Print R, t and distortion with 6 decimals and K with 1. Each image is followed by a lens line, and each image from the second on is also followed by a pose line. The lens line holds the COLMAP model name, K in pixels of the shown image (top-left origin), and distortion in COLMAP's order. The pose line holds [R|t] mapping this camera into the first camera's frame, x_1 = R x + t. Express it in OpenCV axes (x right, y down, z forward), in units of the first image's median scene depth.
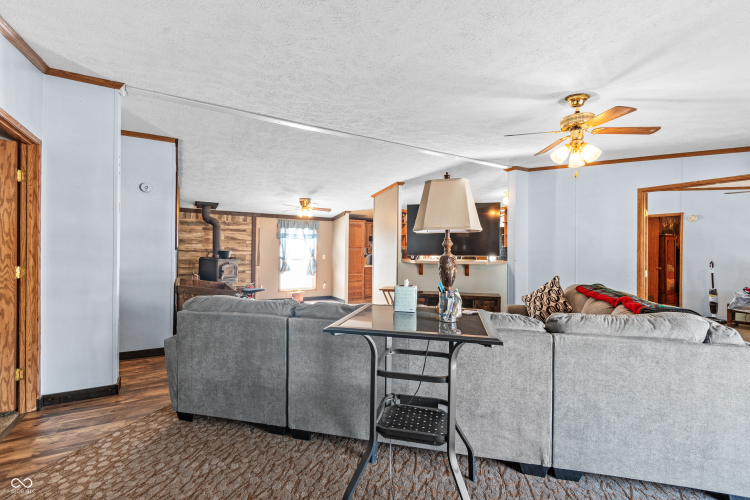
lens RADIAL K [[333.5, 0, 375.0], [0, 333.5, 251.0], [0, 0, 1]] dist [-0.002609, 0.000012]
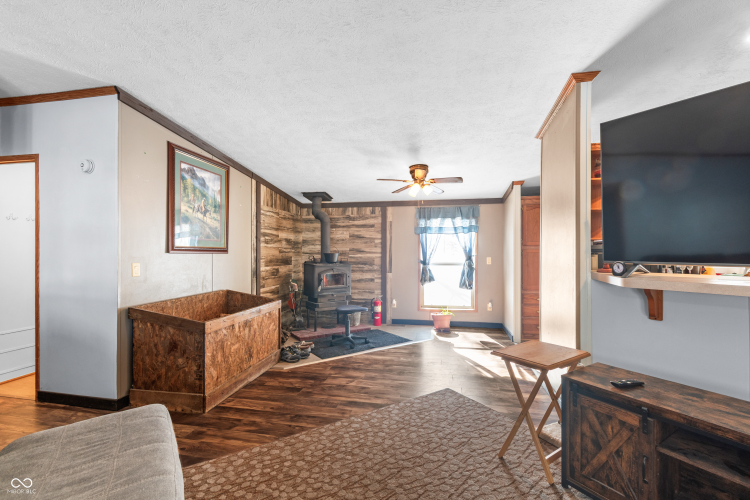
lens RADIAL K [[333.5, 0, 376.8], [0, 333.5, 251.6], [0, 0, 1]] dist [-0.002609, 0.000012]
pose [[0.757834, -0.009054, -0.652385, 0.111990], [0.010925, 0.999940, -0.001187, -0.001506], [0.652357, -0.006228, 0.757887, 0.425928]]
